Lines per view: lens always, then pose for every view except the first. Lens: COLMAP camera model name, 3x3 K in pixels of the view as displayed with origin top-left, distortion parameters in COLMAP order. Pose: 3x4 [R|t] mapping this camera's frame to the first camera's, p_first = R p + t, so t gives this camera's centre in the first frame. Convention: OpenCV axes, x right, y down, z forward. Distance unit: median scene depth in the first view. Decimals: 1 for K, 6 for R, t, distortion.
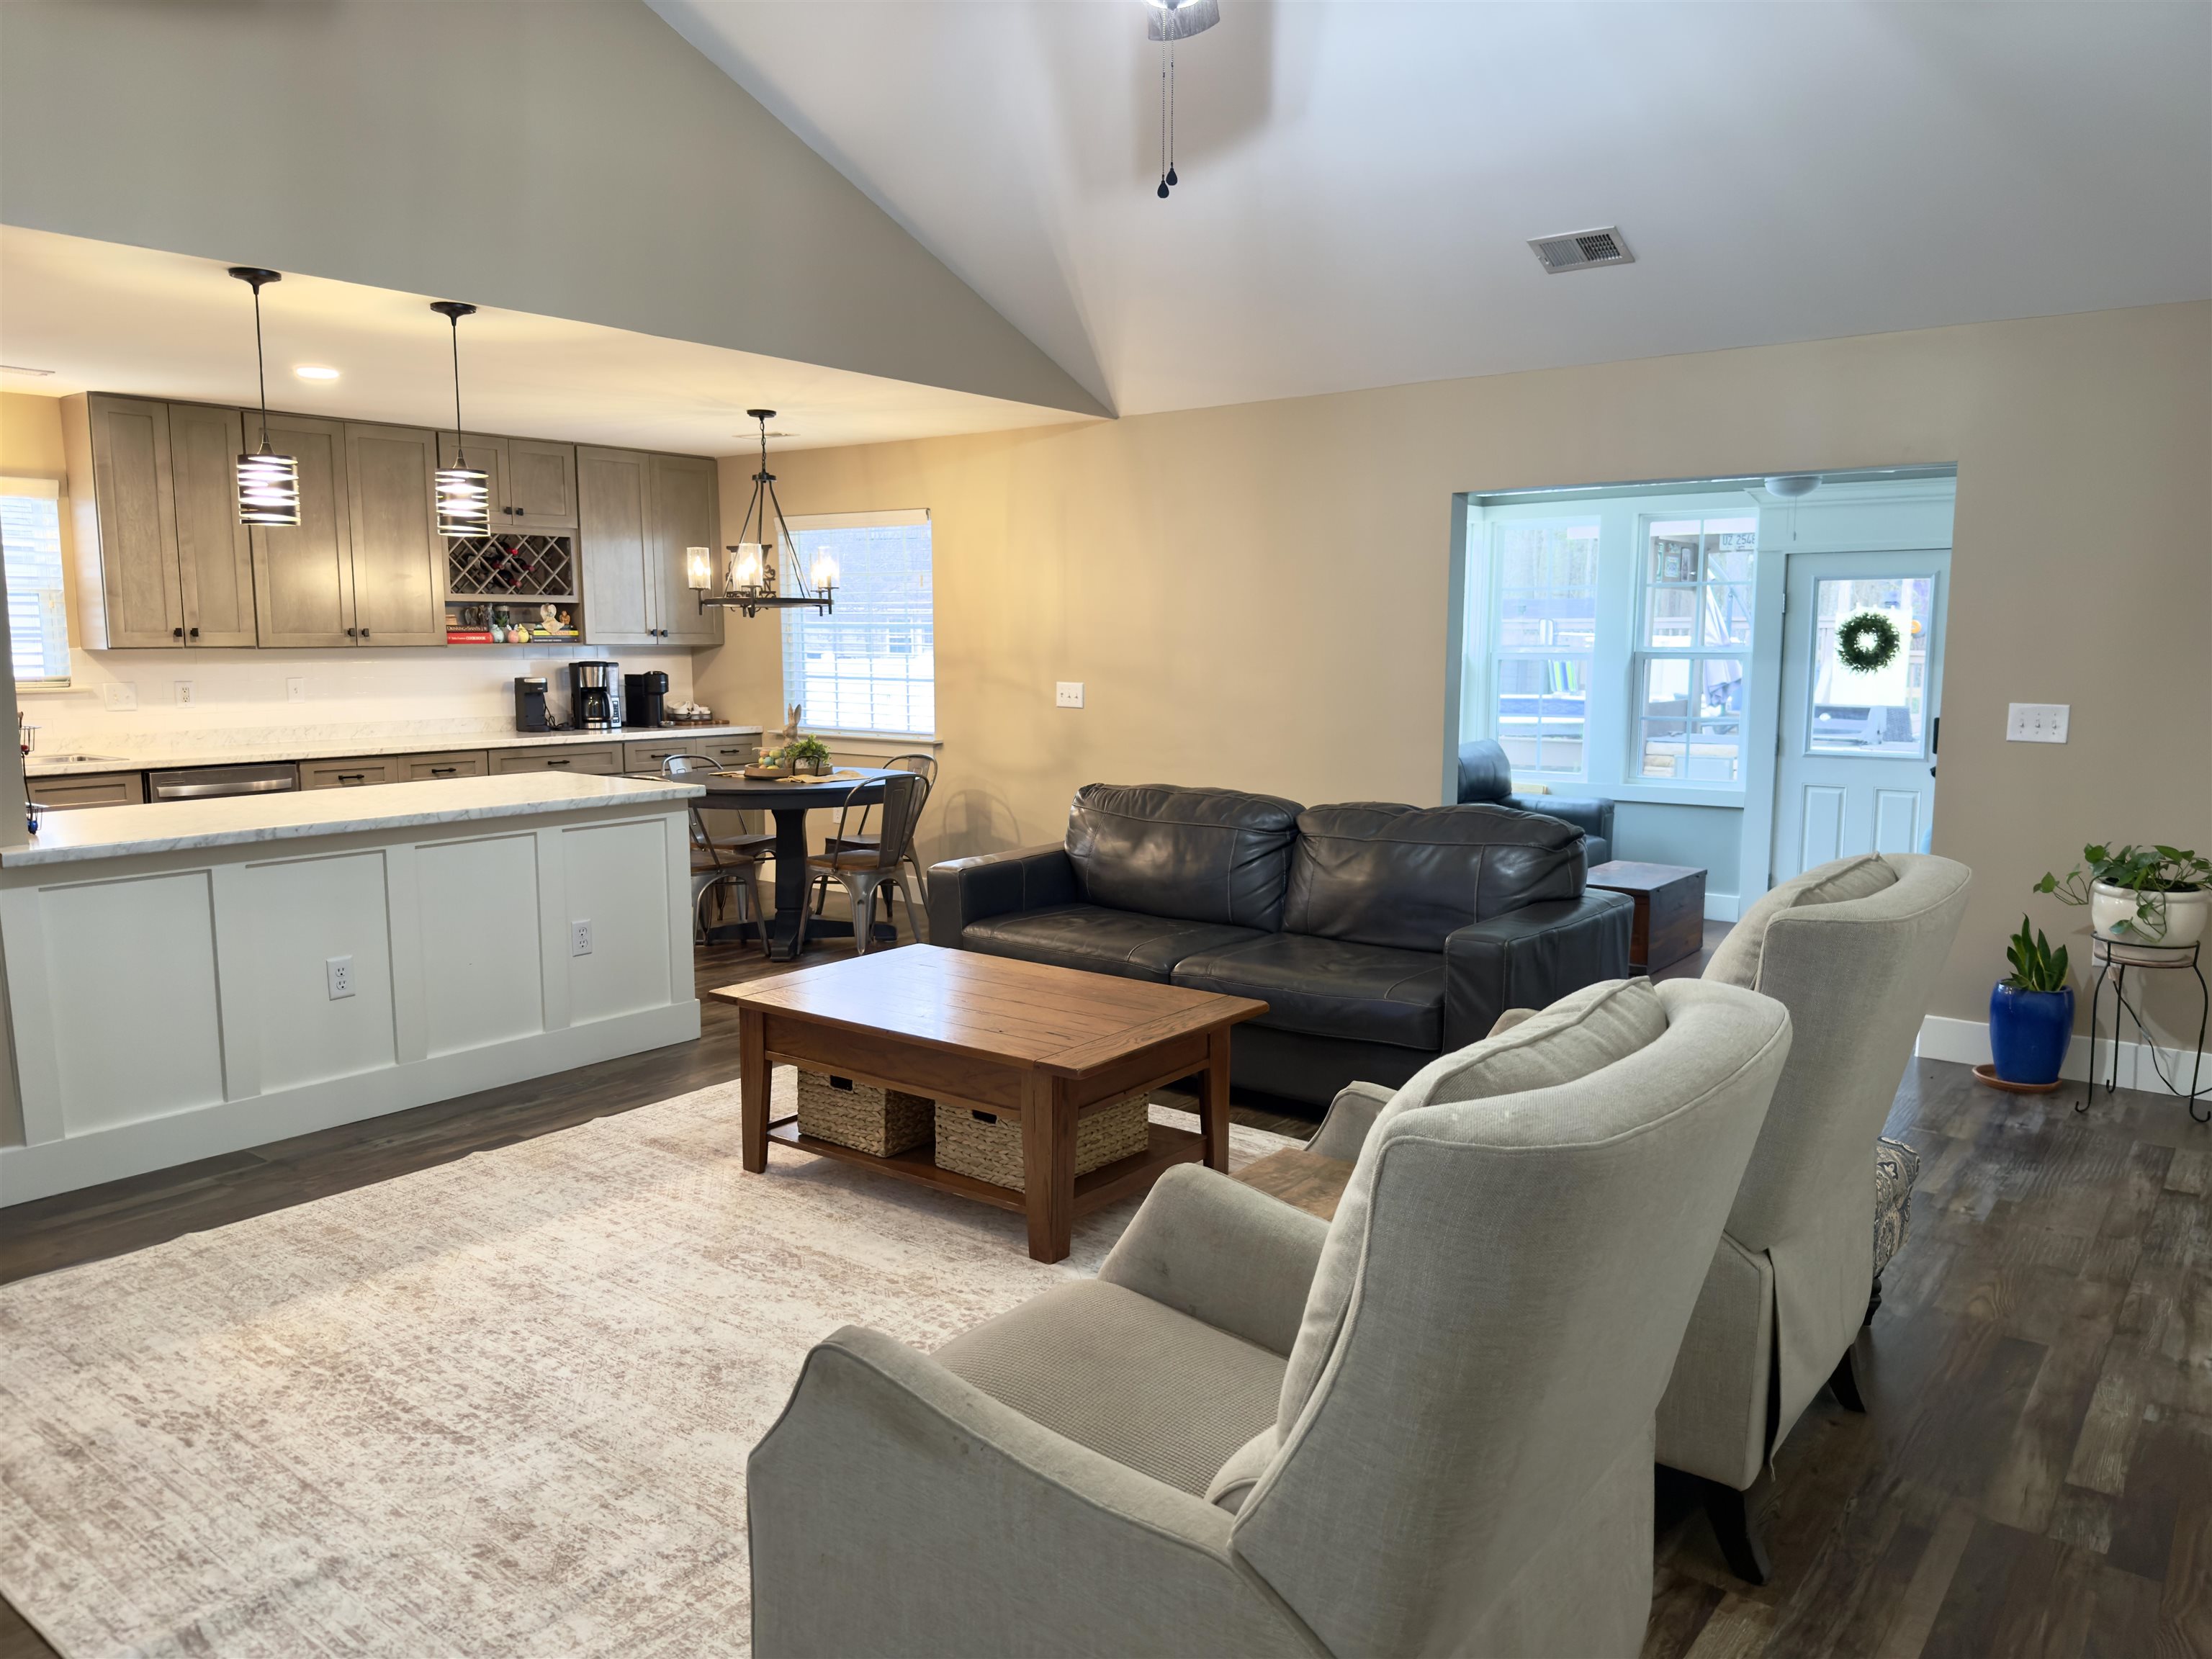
lens RADIAL K [[1567.3, 0, 1154.8], [0, 1567.3, 814.8], [0, 0, 1]] dist [0.035276, -0.045580]
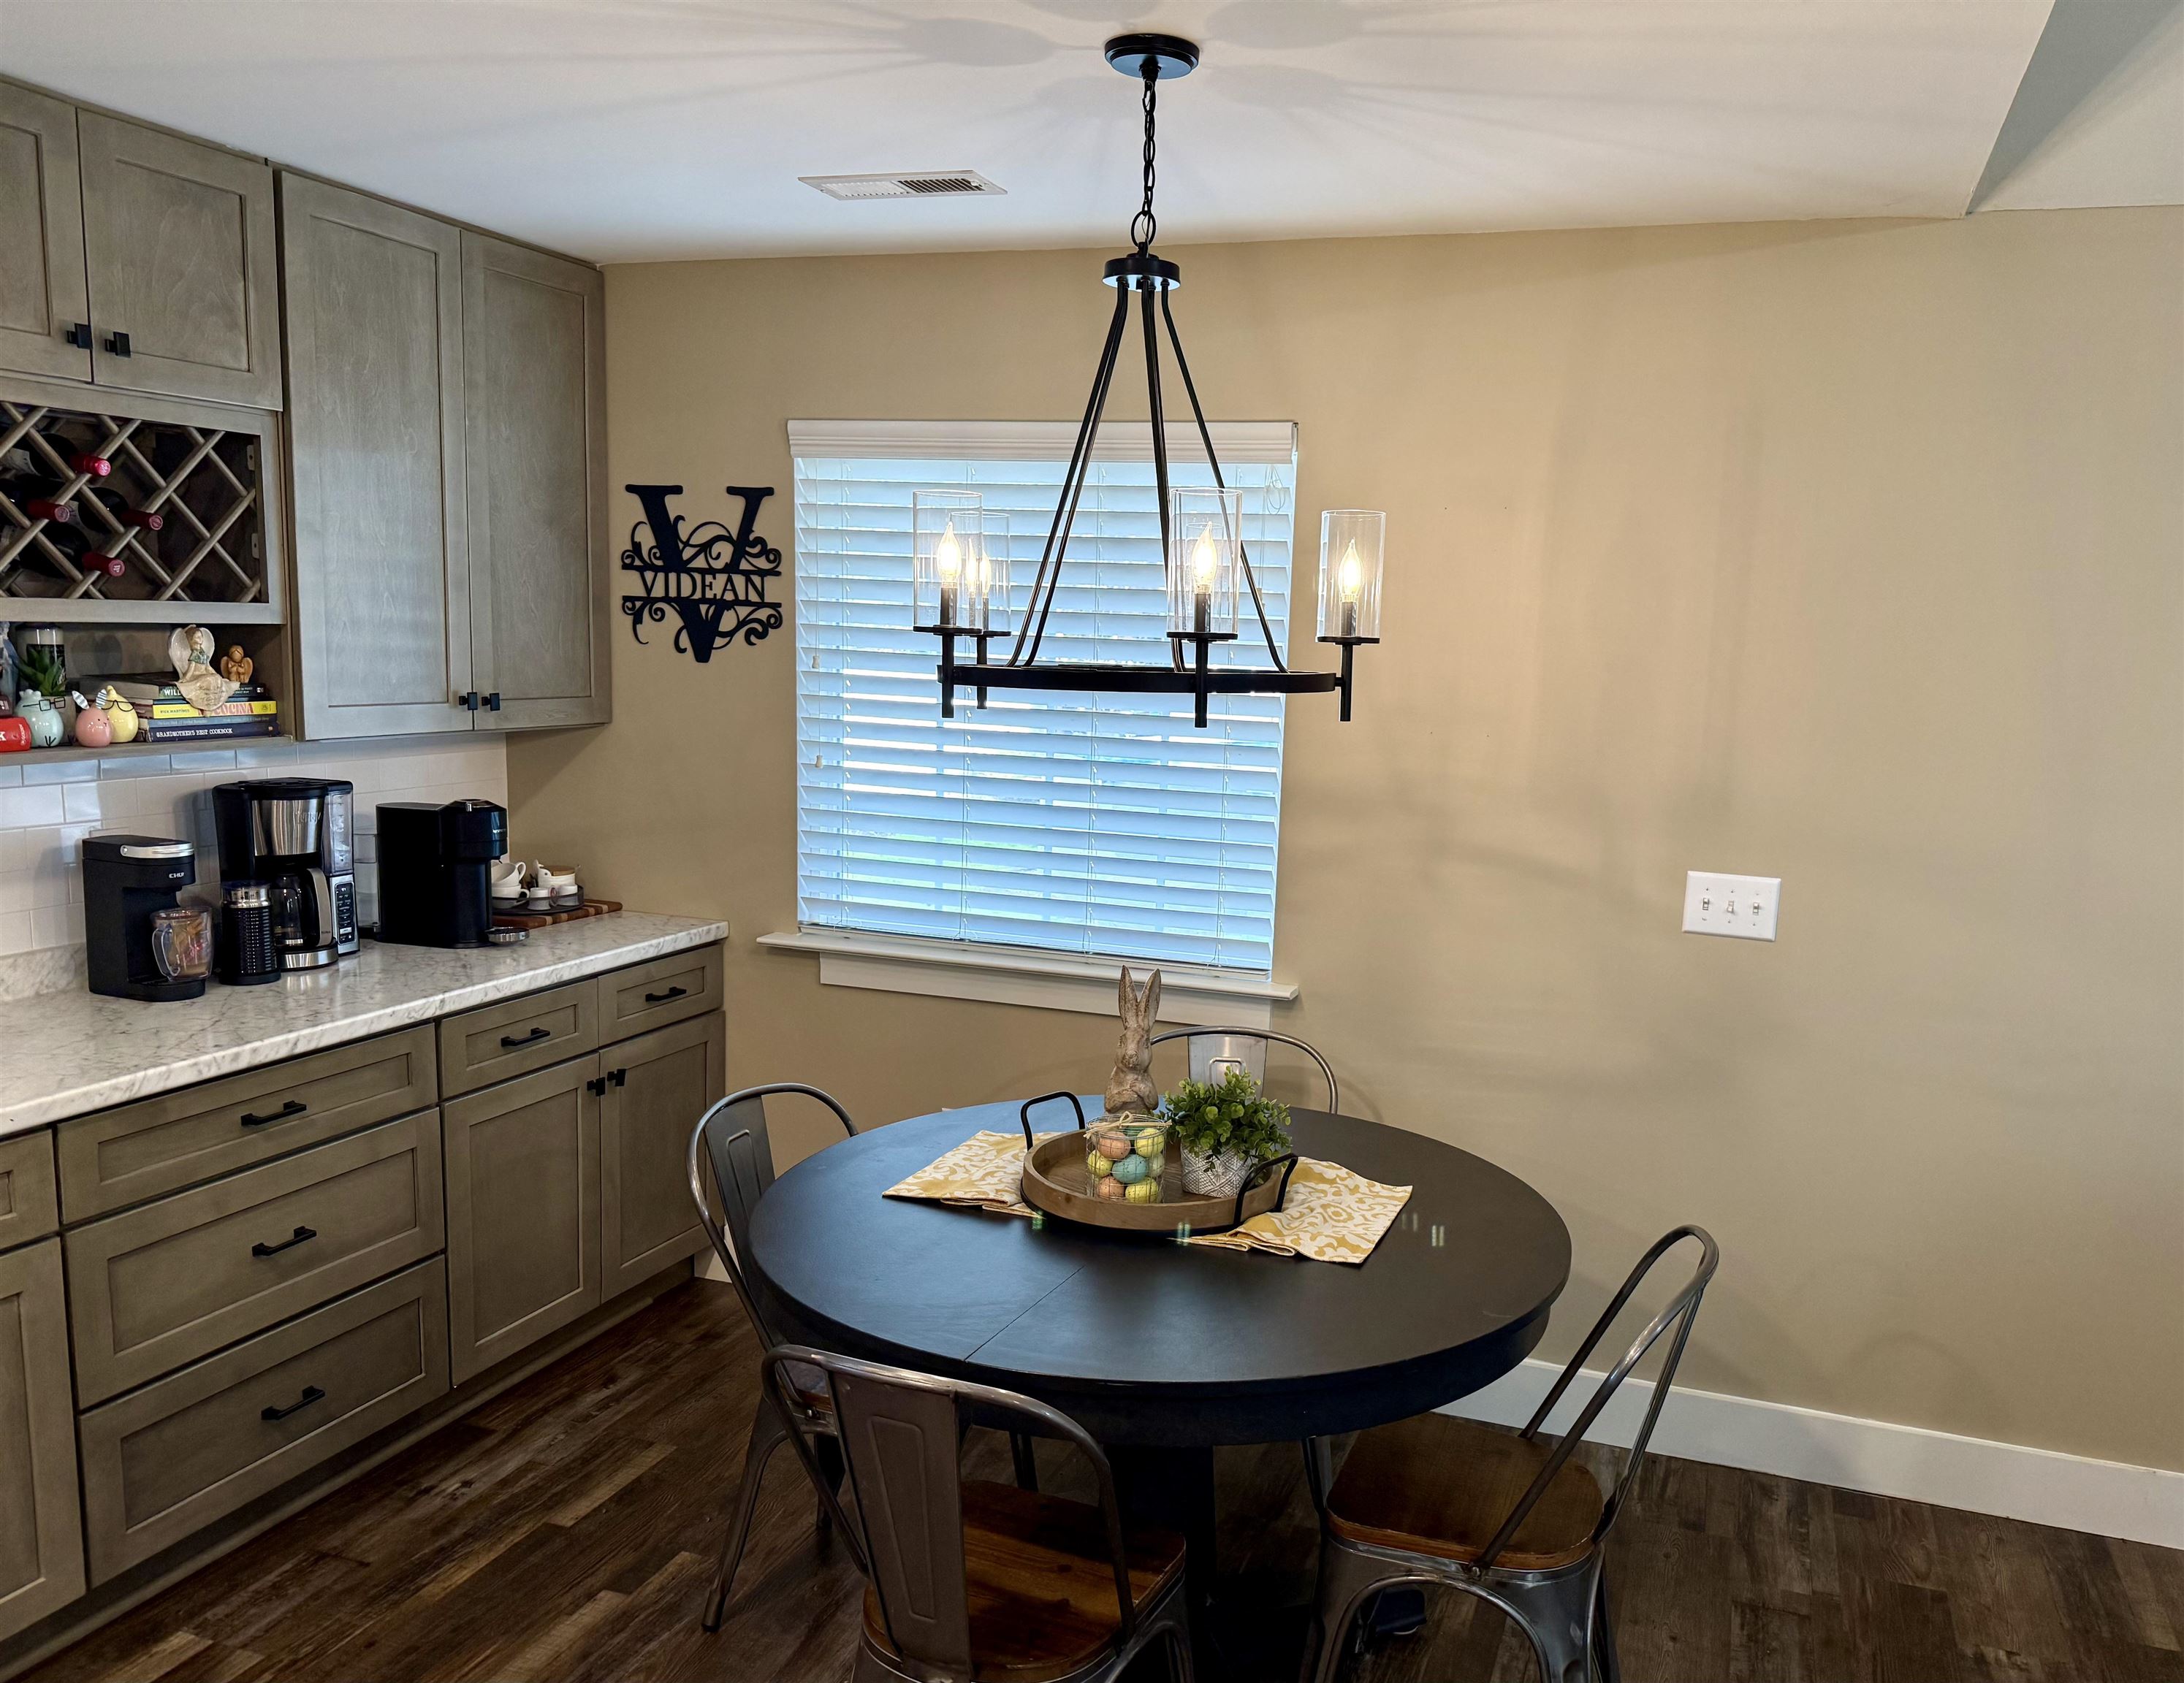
lens RADIAL K [[1705.5, 0, 1218.8], [0, 1705.5, 845.9], [0, 0, 1]] dist [0.011853, -0.002110]
pose [[0.947546, -0.008257, 0.319513, -0.296506], [0.003133, 0.999858, 0.016547, -0.092565], [-0.319605, -0.014678, 0.947437, 0.580398]]
